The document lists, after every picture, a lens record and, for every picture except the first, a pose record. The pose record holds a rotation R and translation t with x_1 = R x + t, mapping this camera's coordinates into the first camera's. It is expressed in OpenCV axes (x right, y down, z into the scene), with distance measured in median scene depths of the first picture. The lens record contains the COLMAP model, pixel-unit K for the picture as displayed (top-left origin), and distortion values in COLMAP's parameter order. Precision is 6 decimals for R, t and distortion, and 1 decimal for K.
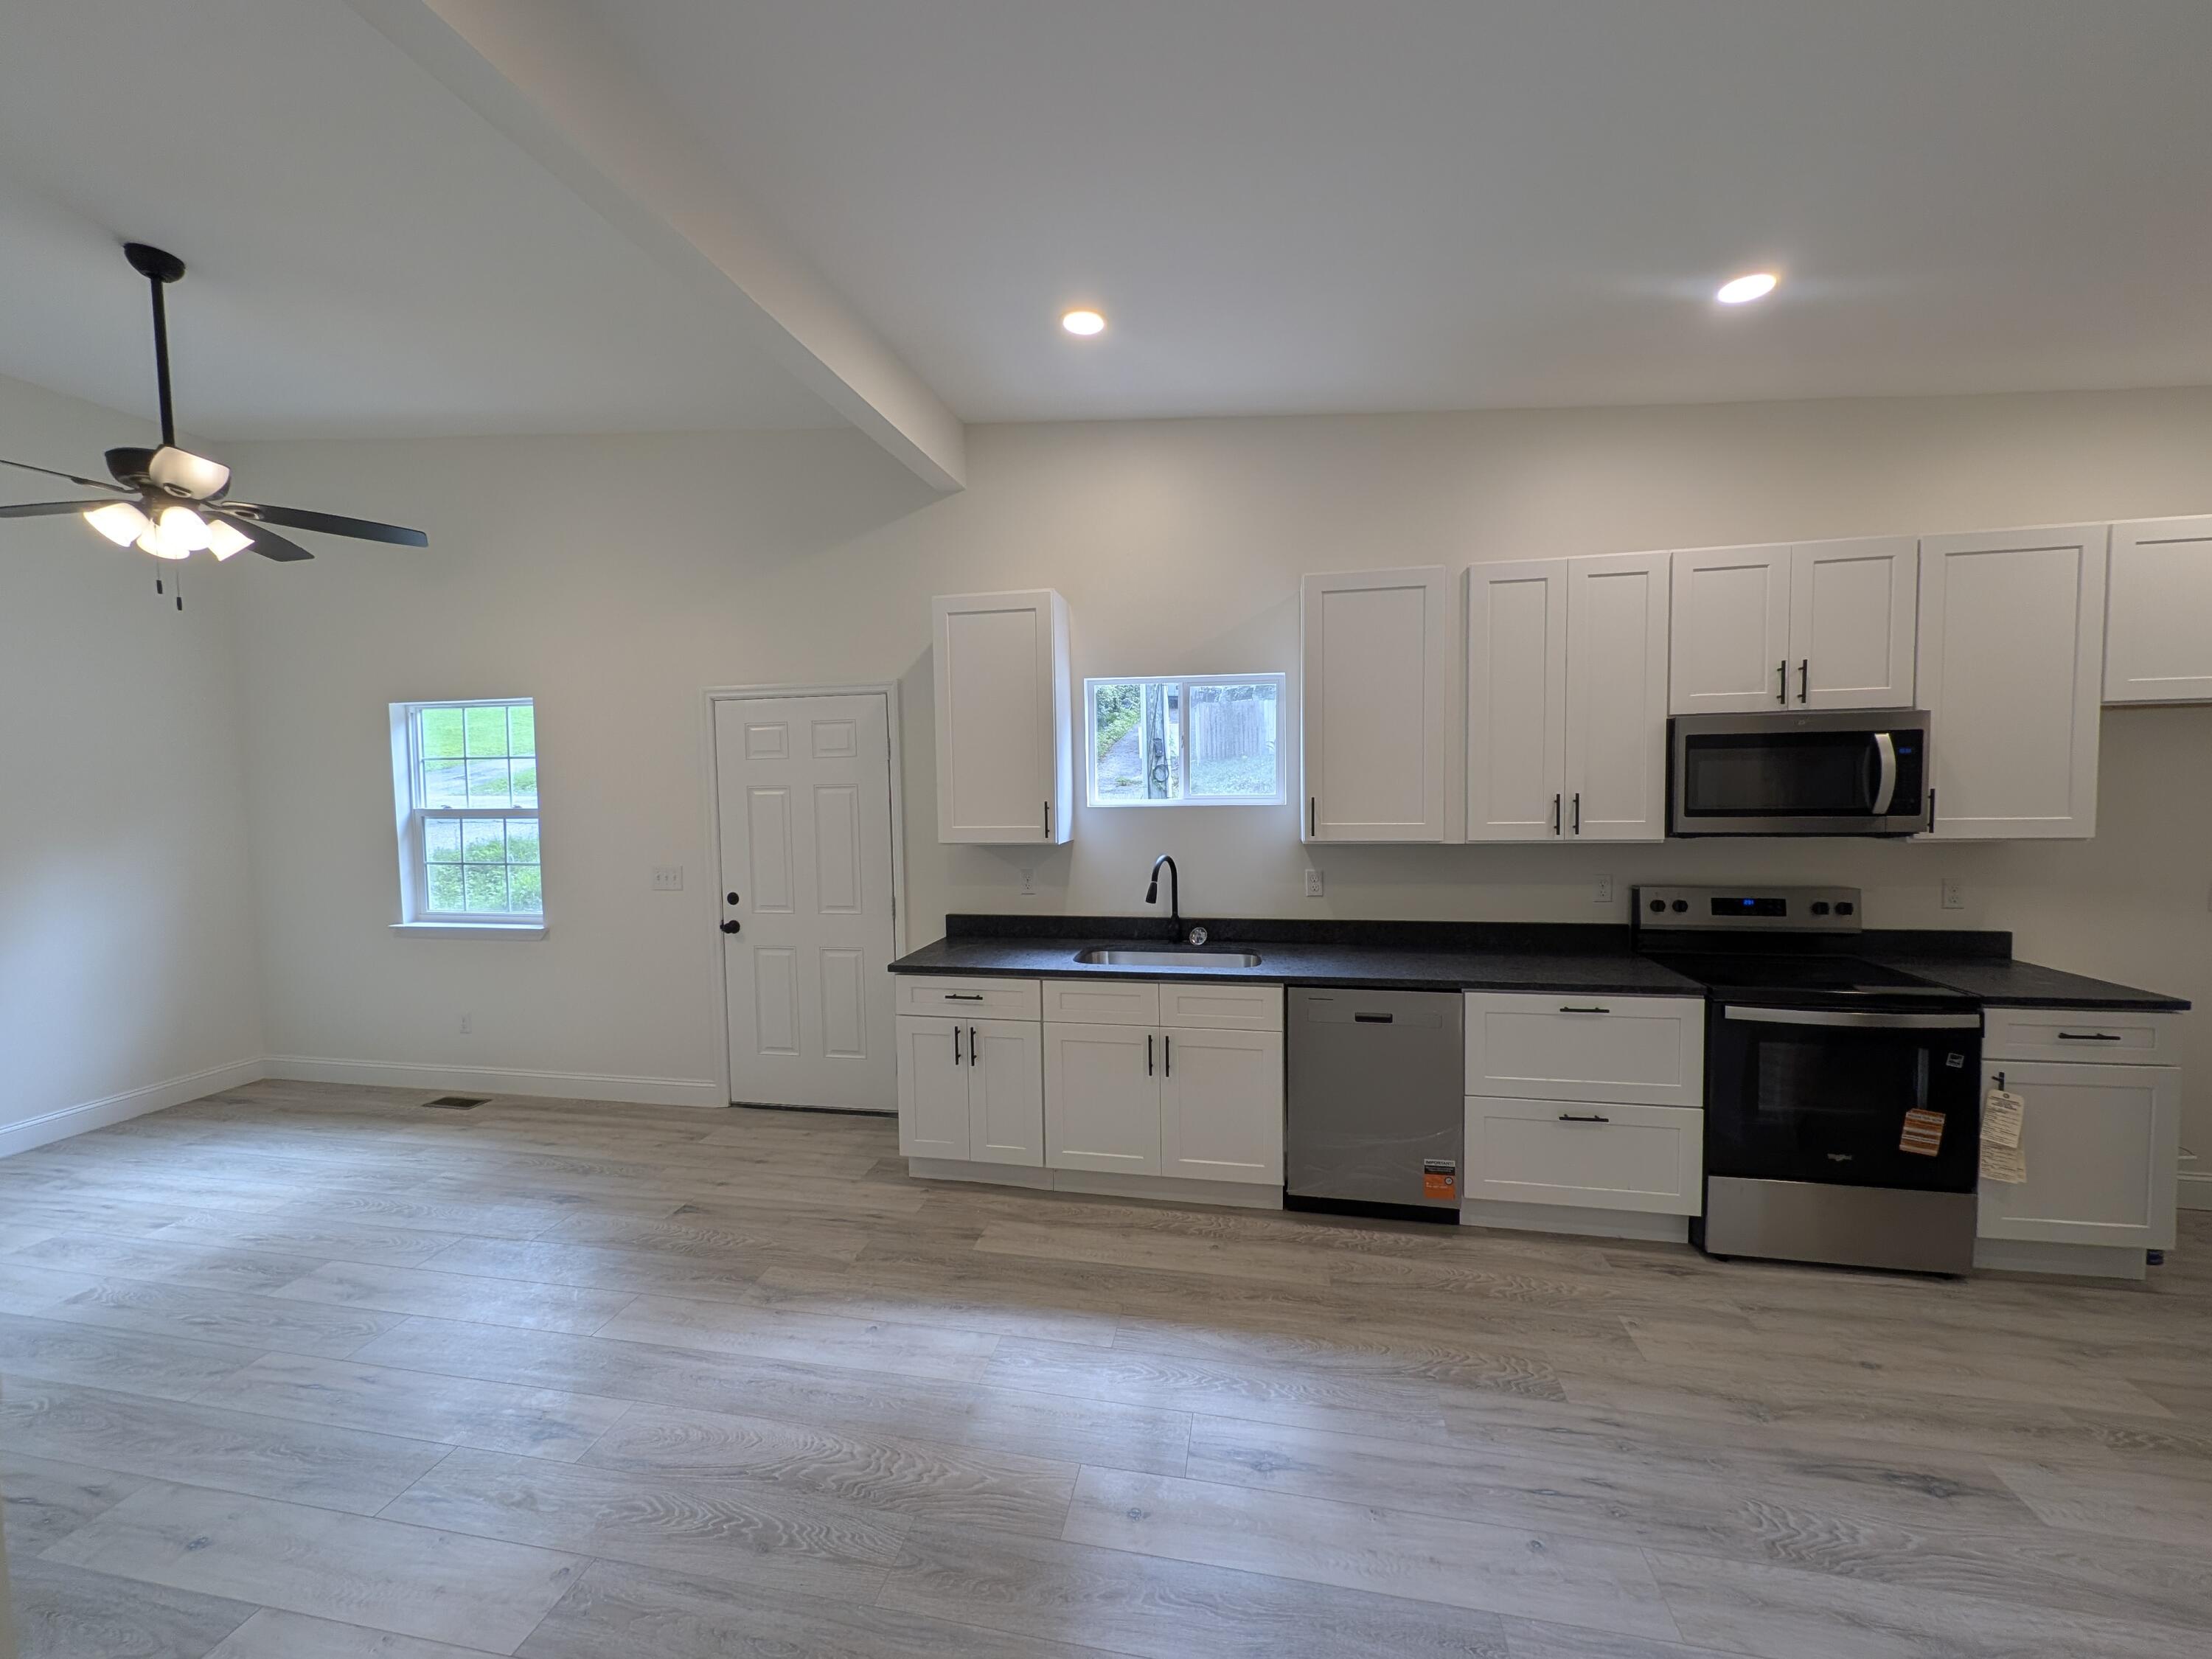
lens RADIAL K [[835.7, 0, 1111.9], [0, 835.7, 825.3], [0, 0, 1]] dist [0.006647, -0.001513]
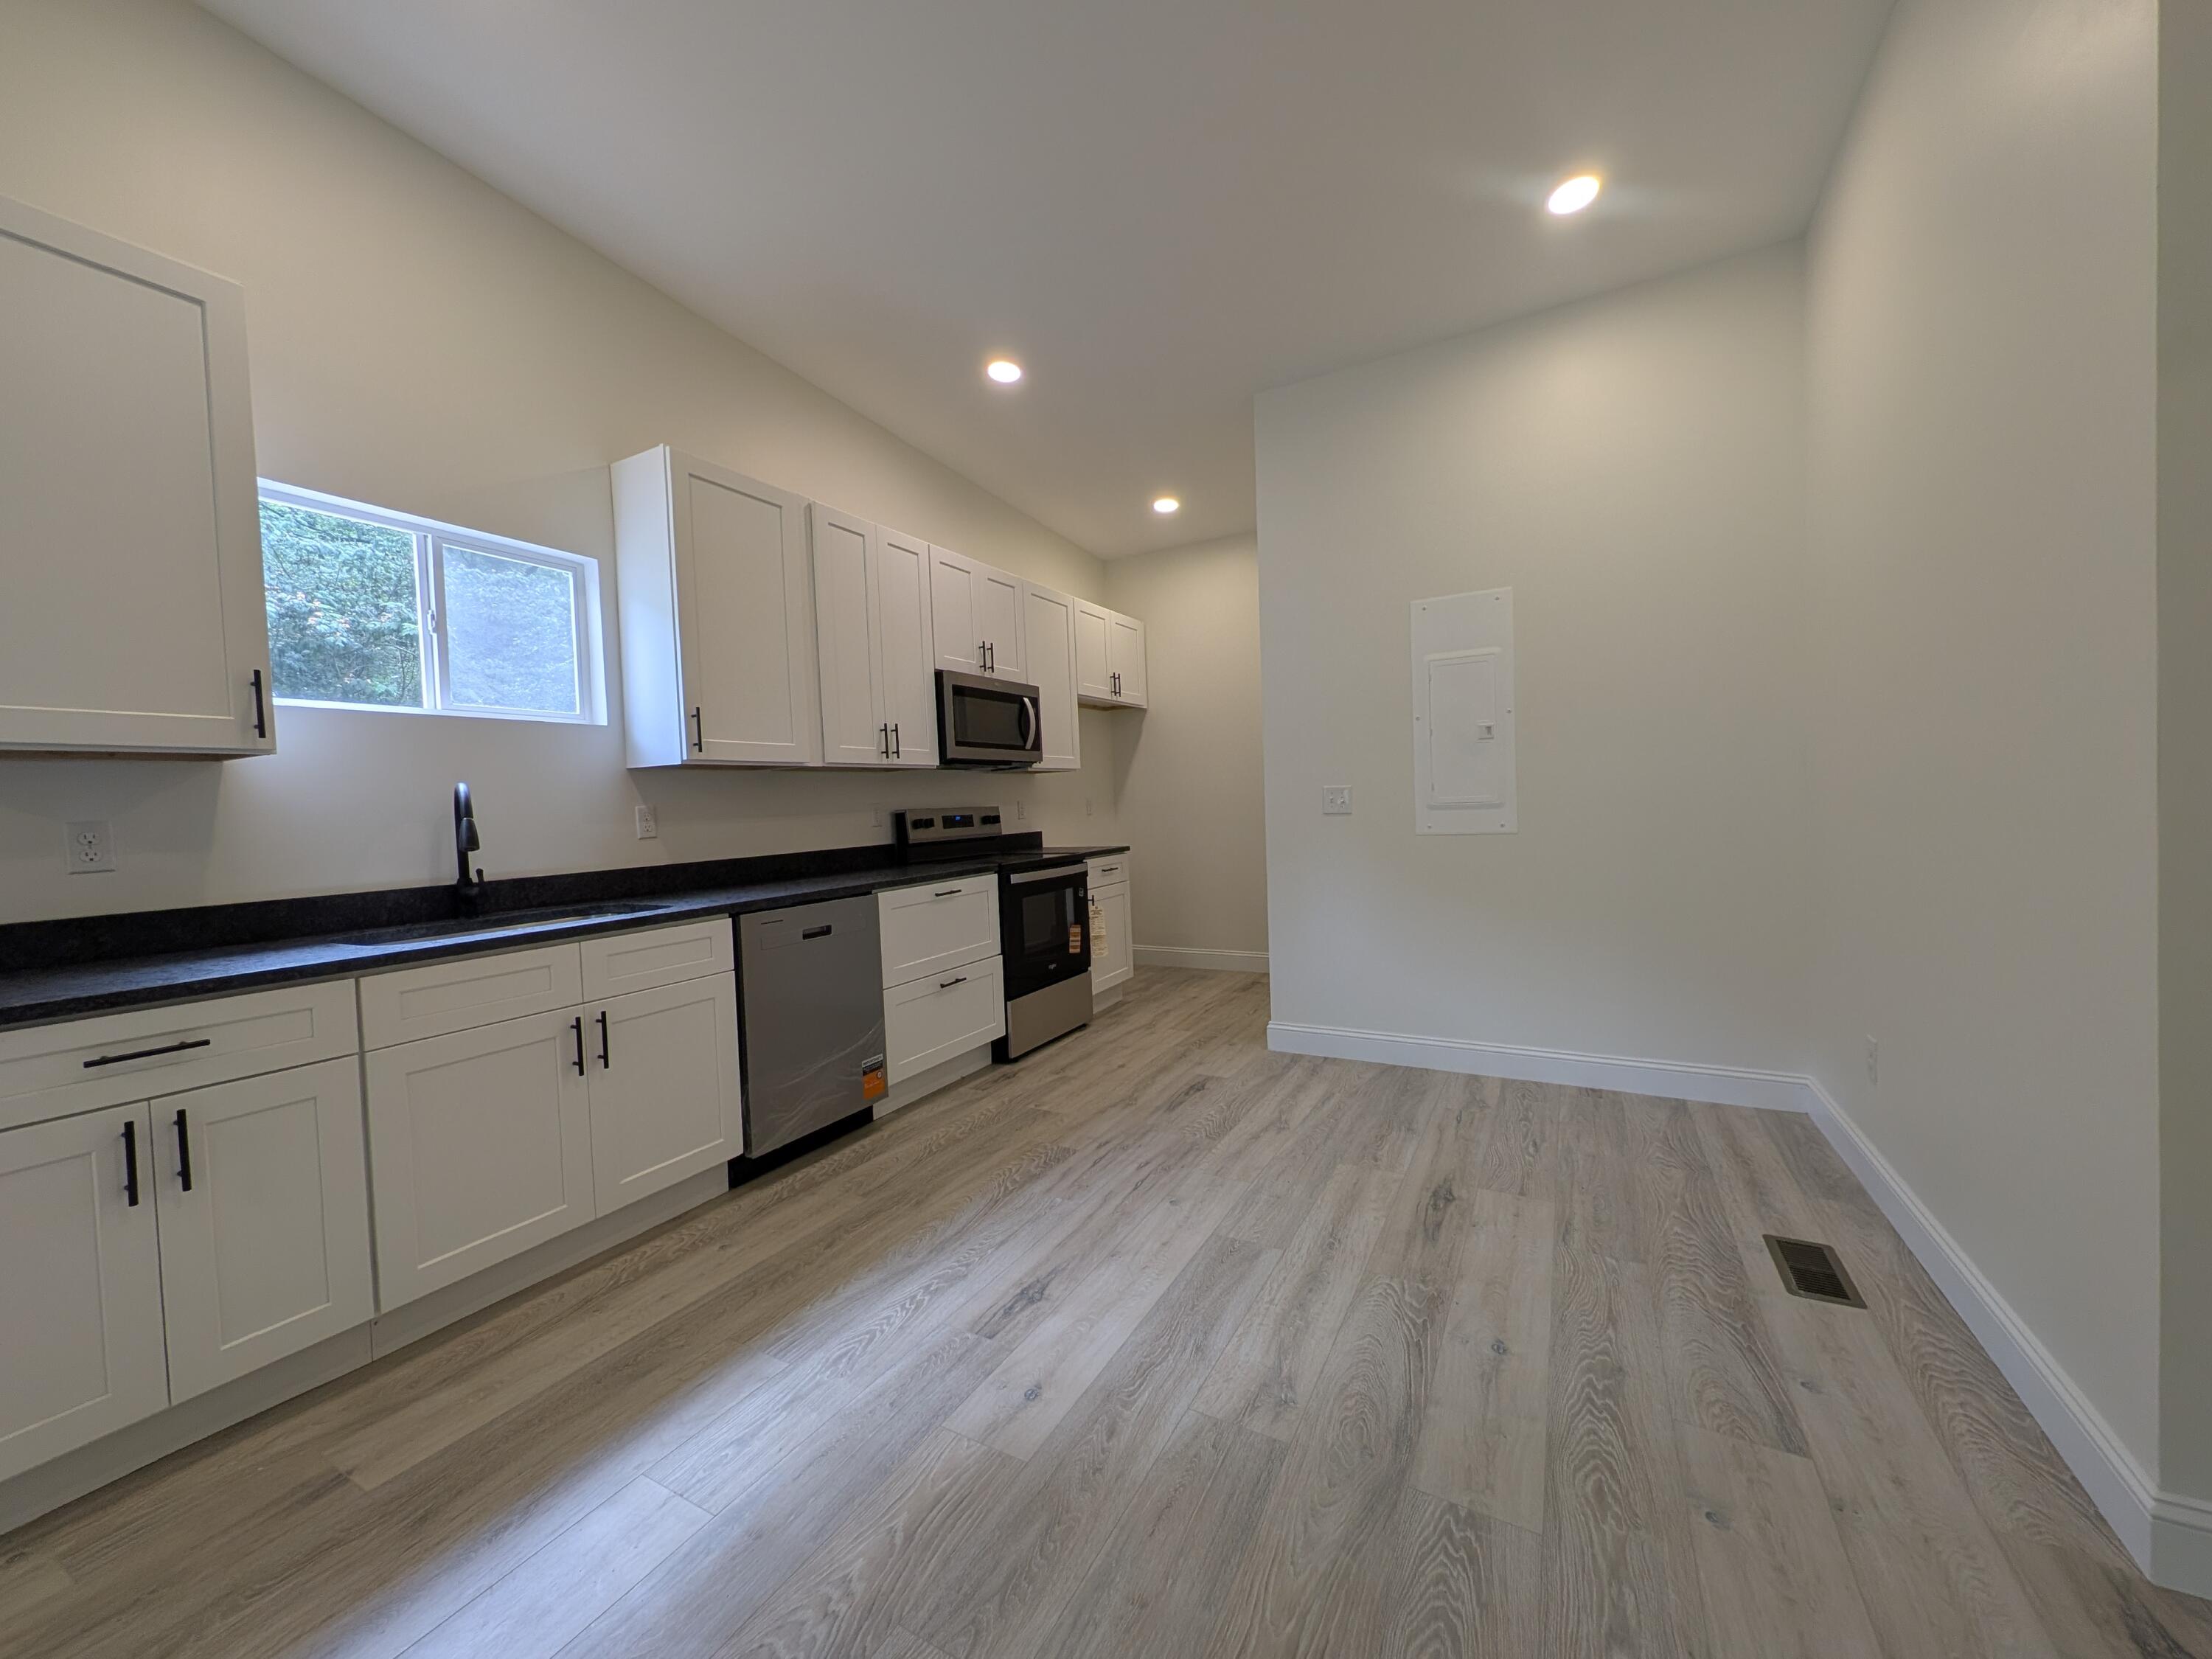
lens RADIAL K [[835.7, 0, 1110.3], [0, 835.7, 822.1], [0, 0, 1]] dist [0.006647, -0.001513]
pose [[0.308541, -0.019635, 0.951008, -0.494025], [0.084825, 0.996372, -0.006948, 0.138018], [-0.947421, 0.082813, 0.309087, 0.368716]]
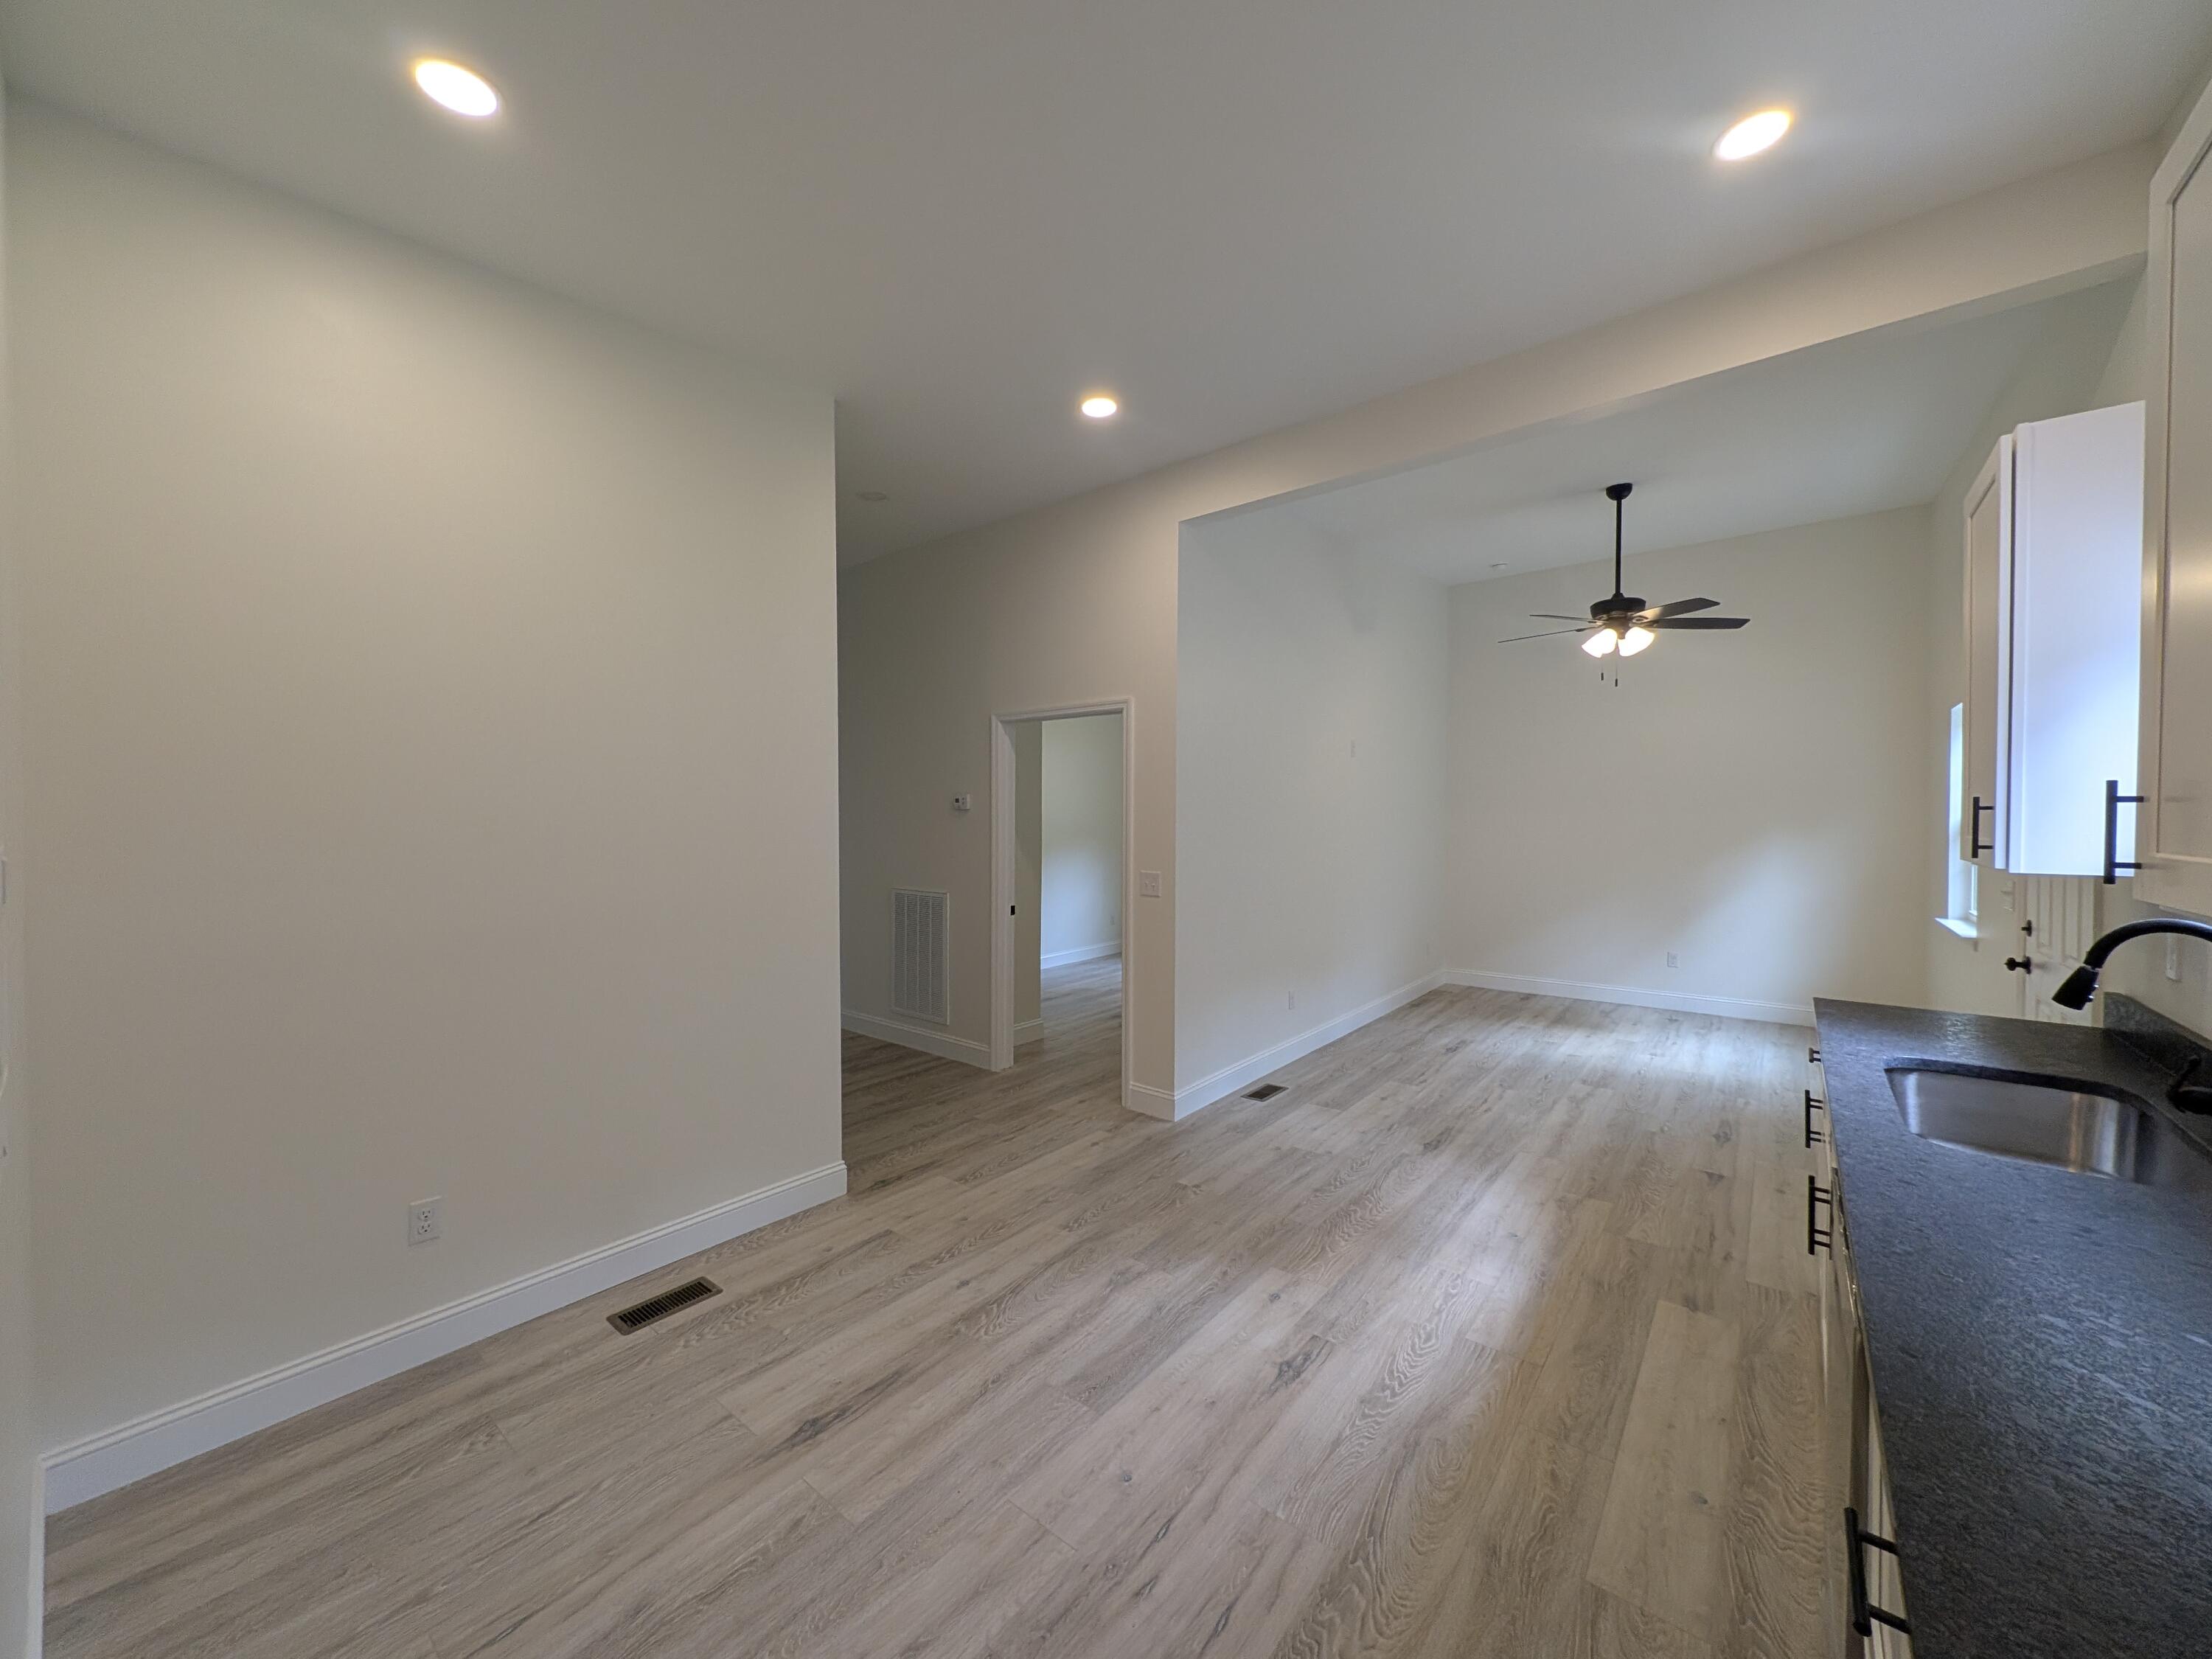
lens RADIAL K [[835.7, 0, 1111.4], [0, 835.7, 825.6], [0, 0, 1]] dist [0.006647, -0.001513]
pose [[-0.470799, 0.026491, -0.881843, 0.854272], [-0.041271, 0.997794, 0.052008, -0.015898], [0.881275, 0.060879, -0.468667, 0.853012]]
